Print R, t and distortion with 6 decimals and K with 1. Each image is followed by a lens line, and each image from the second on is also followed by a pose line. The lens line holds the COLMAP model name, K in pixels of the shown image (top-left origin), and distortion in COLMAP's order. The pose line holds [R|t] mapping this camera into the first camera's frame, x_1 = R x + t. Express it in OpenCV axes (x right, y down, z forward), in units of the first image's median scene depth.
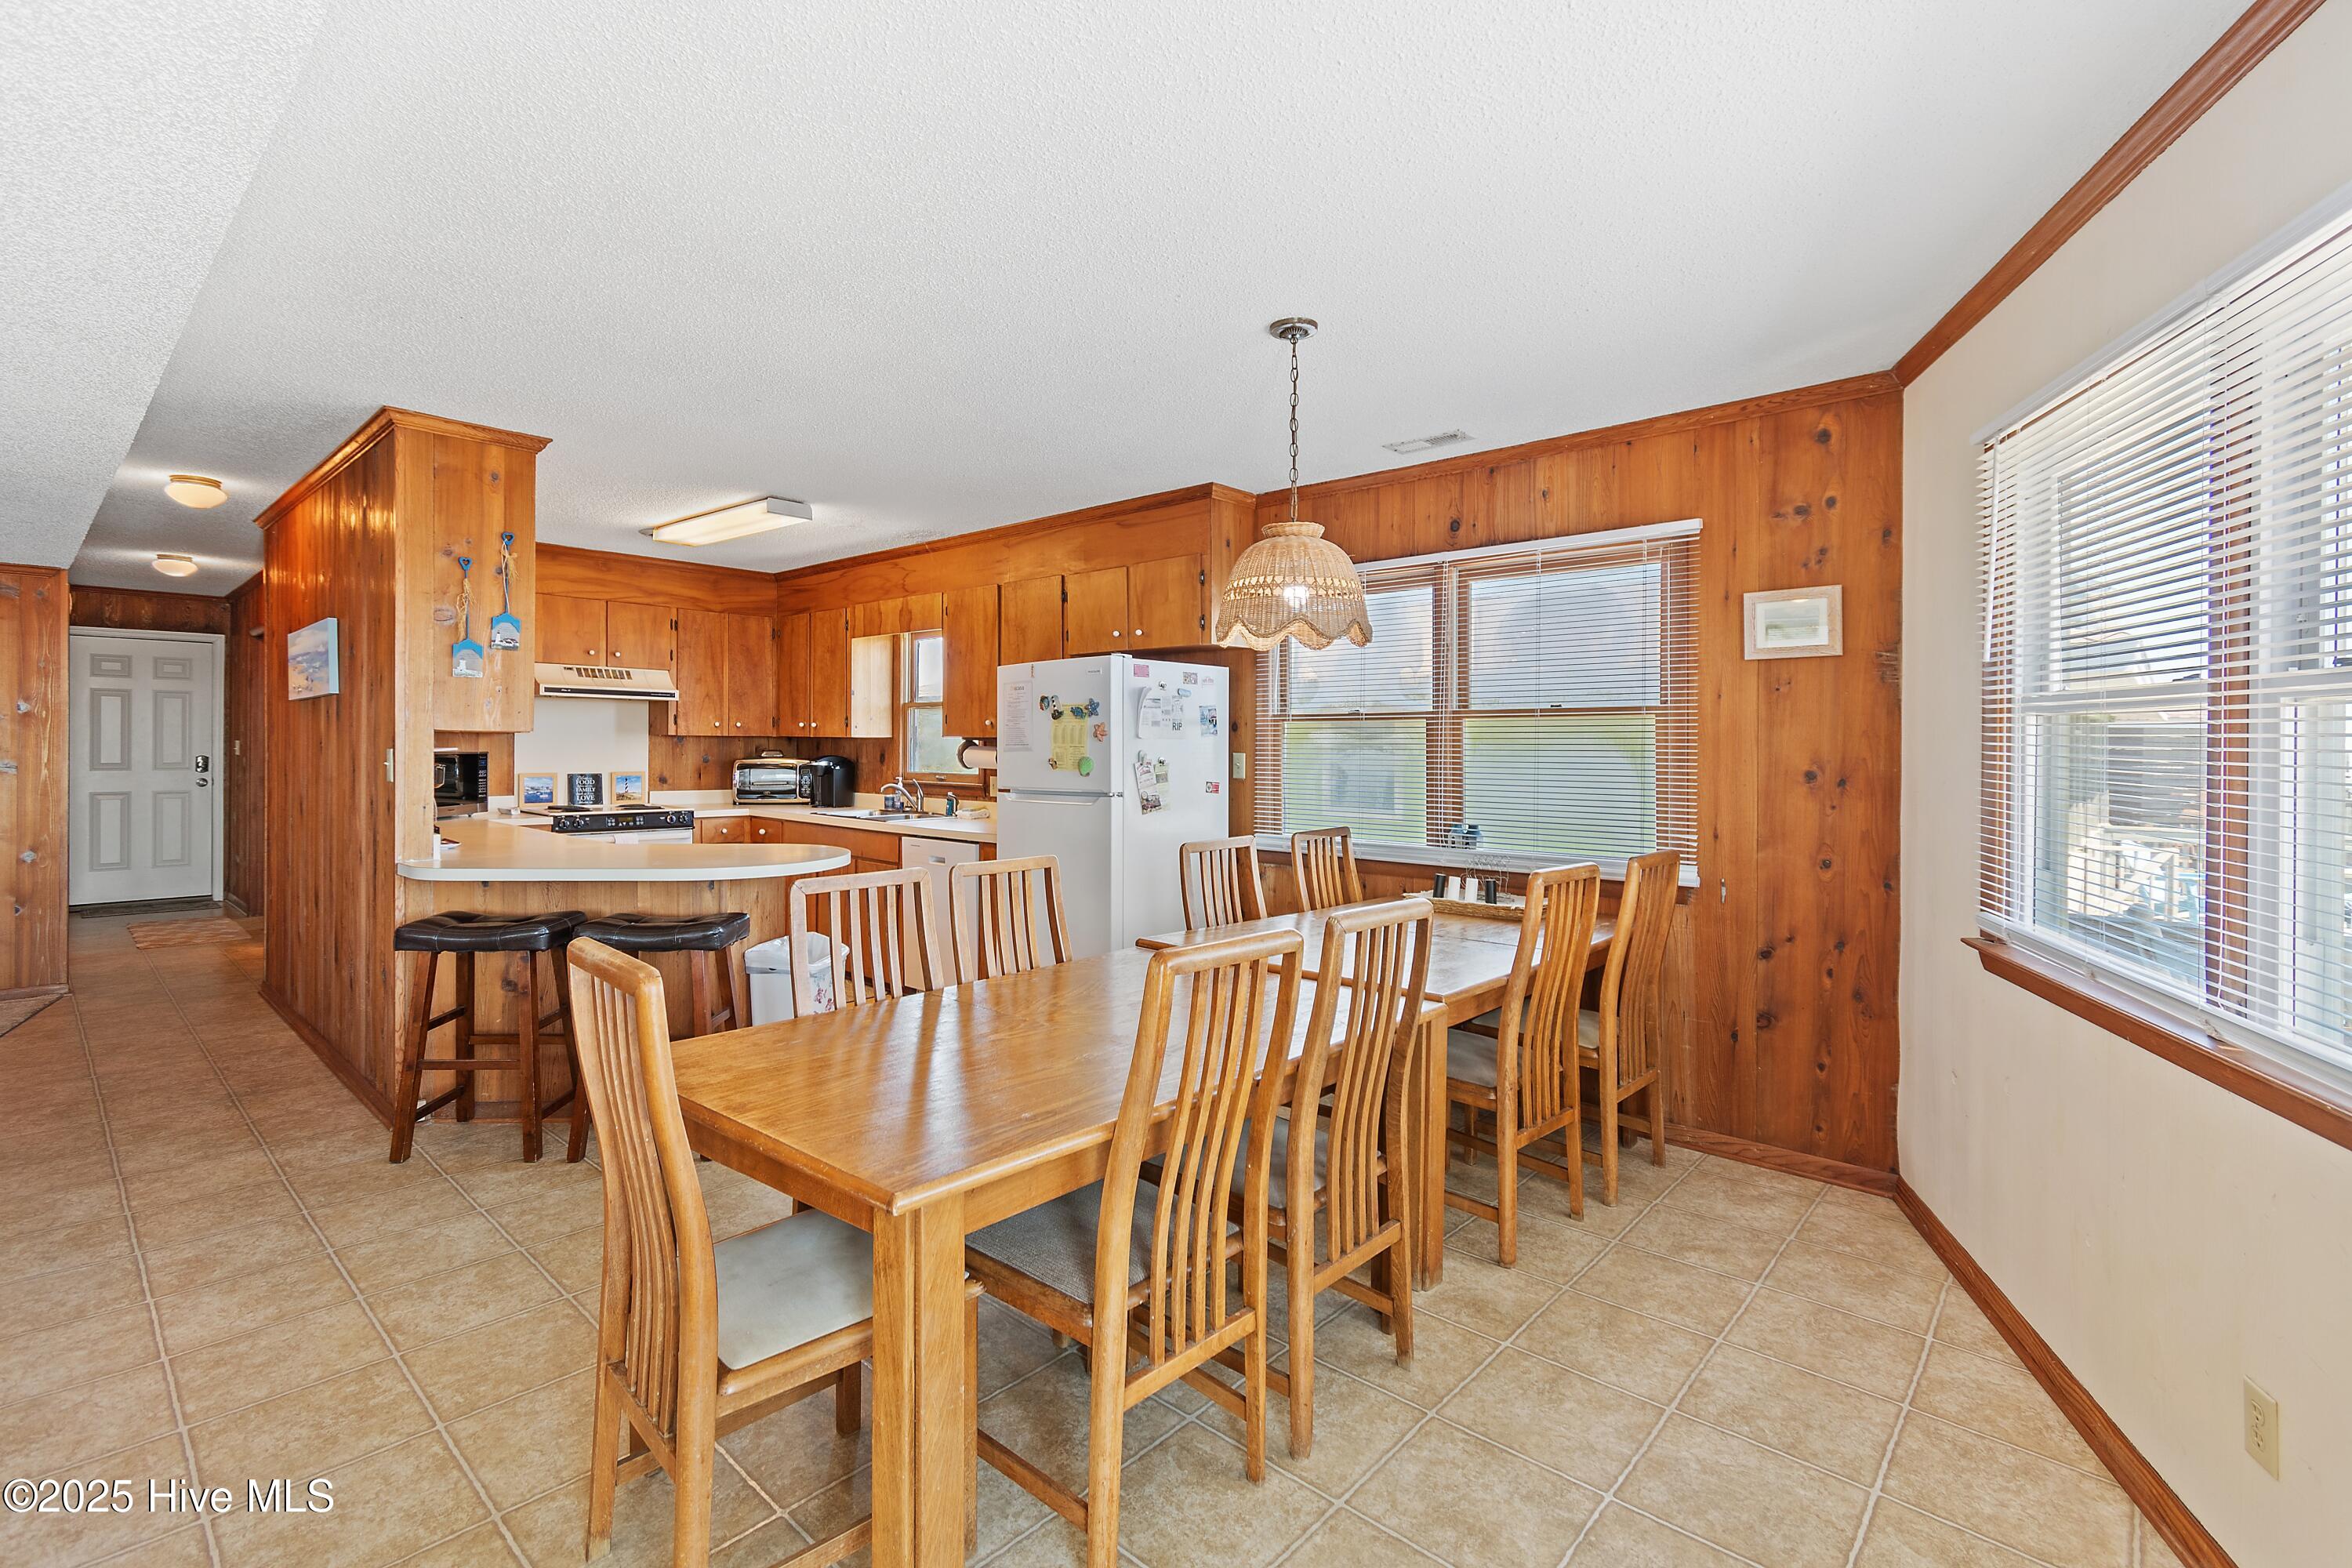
lens RADIAL K [[1056.3, 0, 1174.6], [0, 1056.3, 755.3], [0, 0, 1]] dist [-0.000010, 0.000015]
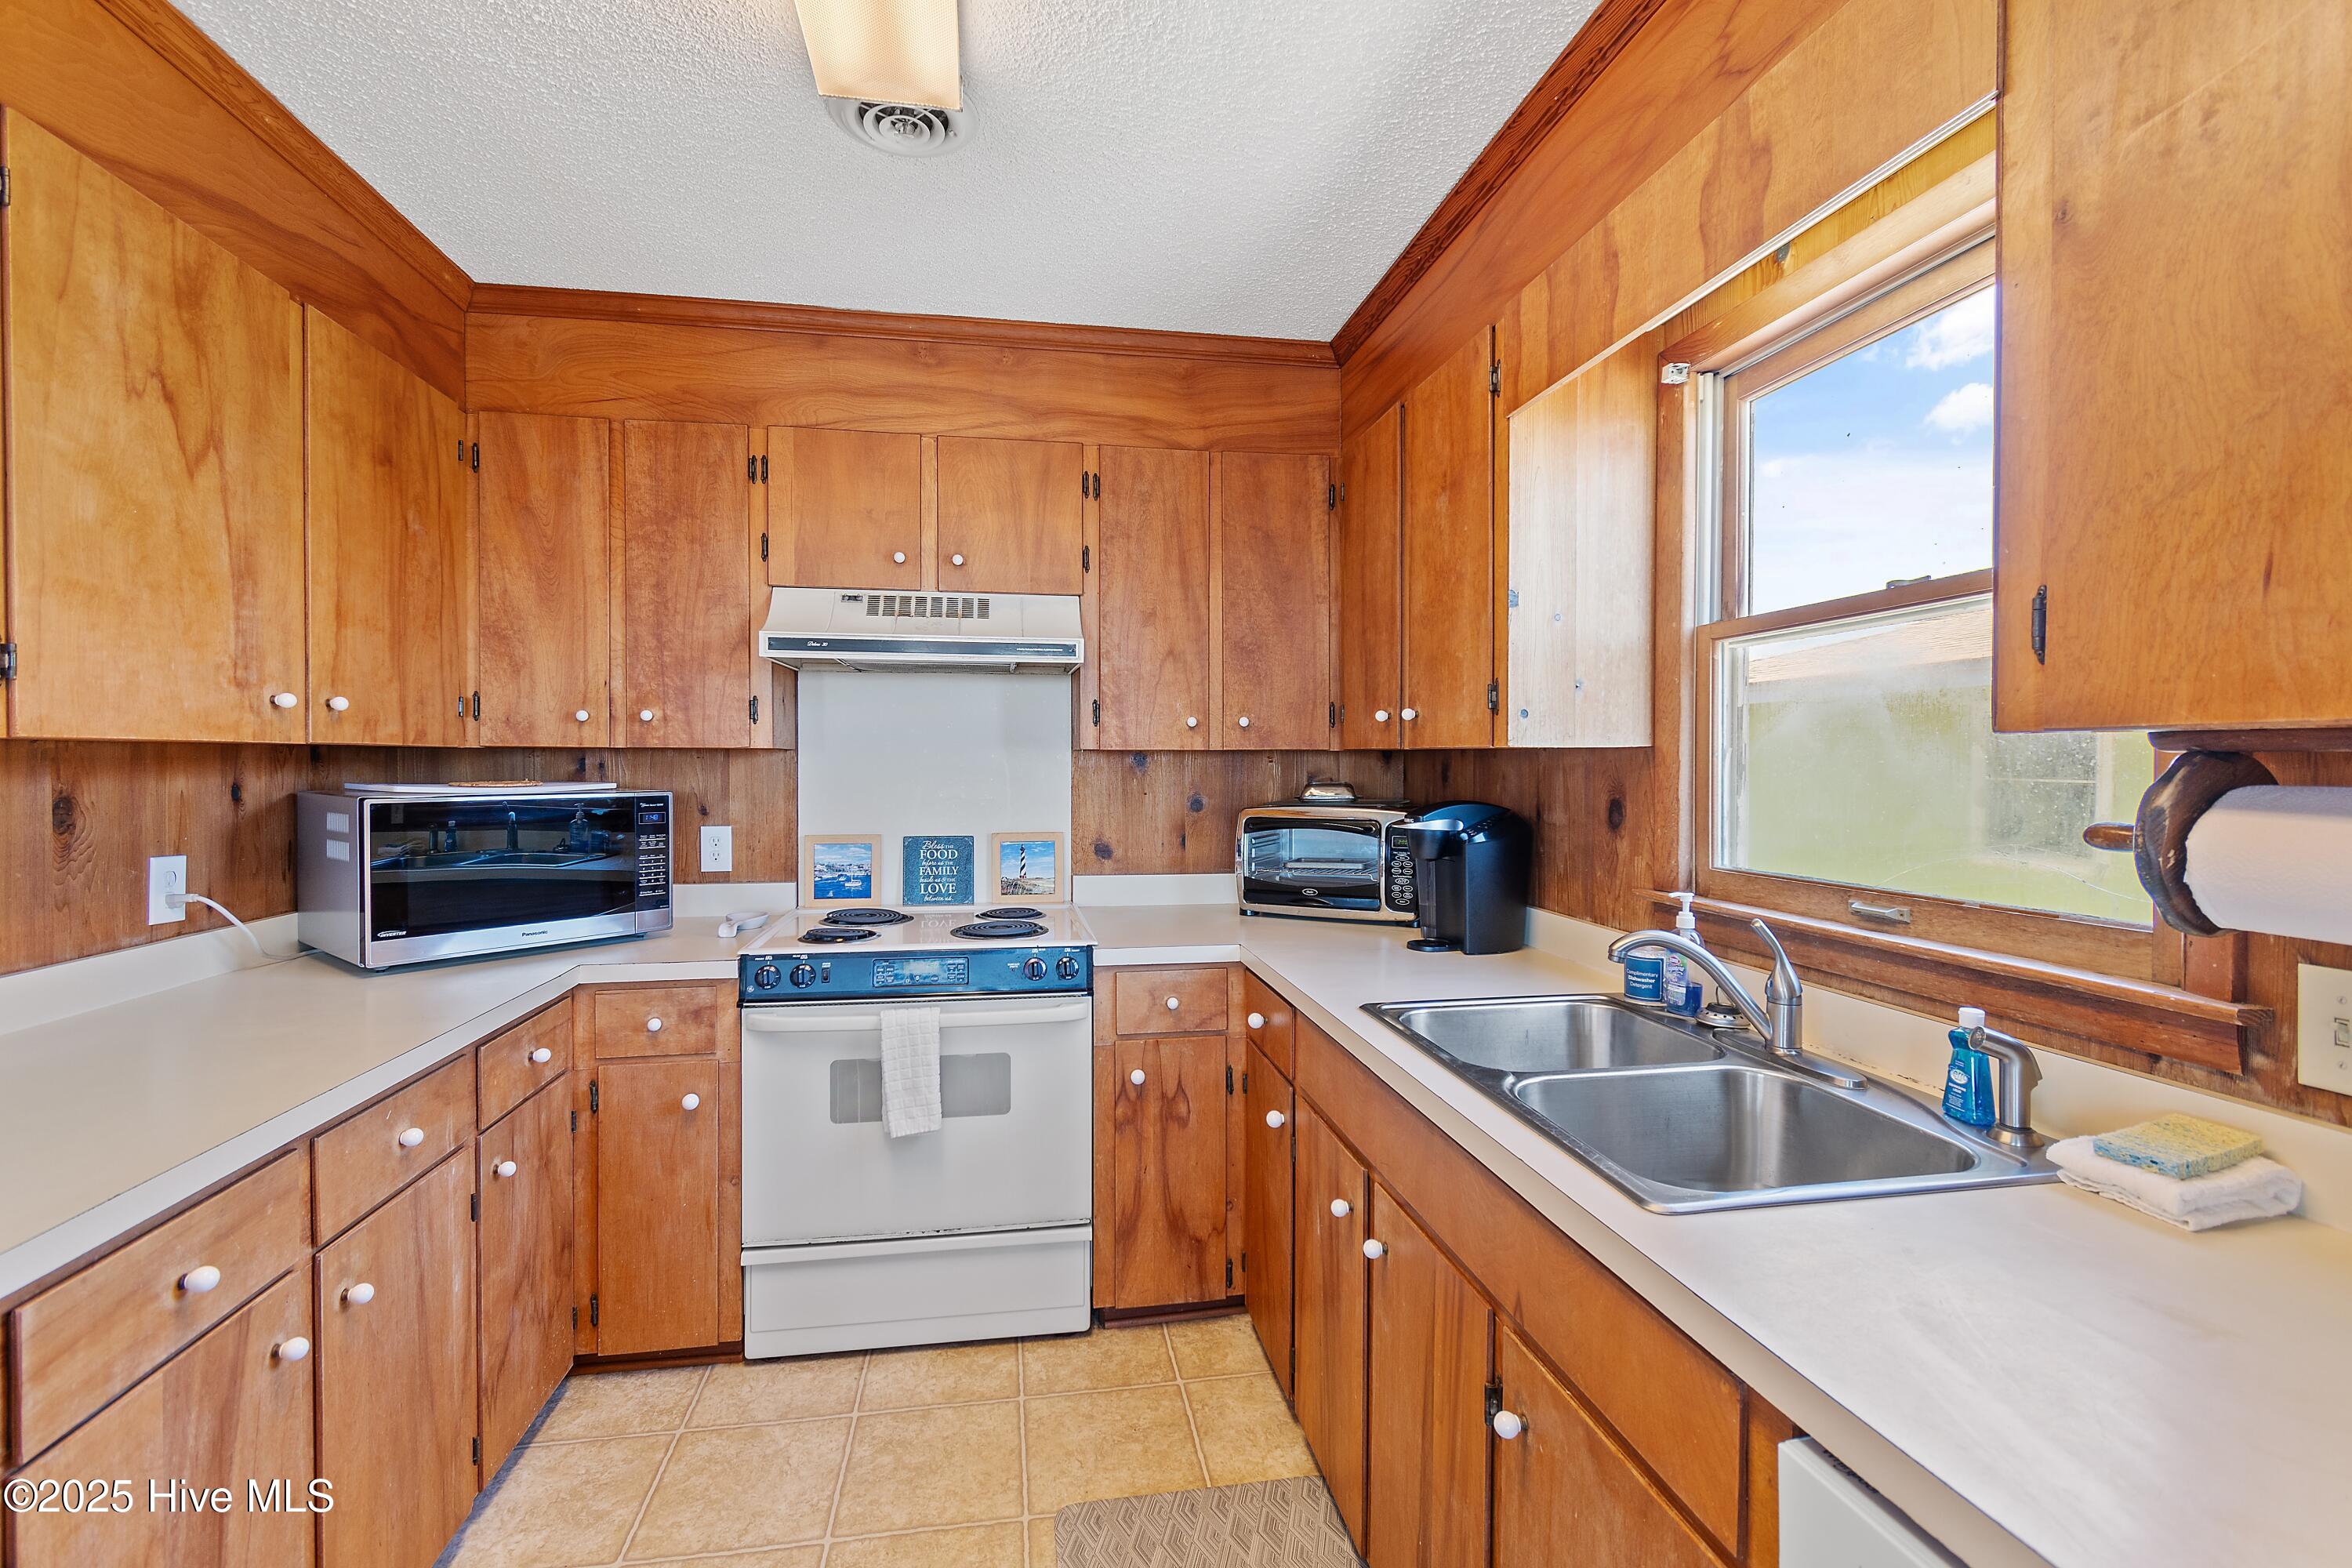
lens RADIAL K [[1025.0, 0, 1176.0], [0, 1025.0, 784.0], [0, 0, 1]] dist [0.000796, 0.000065]
pose [[0.788013, 0.005090, -0.615638, -0.194278], [0.001942, 0.999940, 0.010753, -0.009809], [0.615656, -0.009669, 0.787956, 0.687524]]
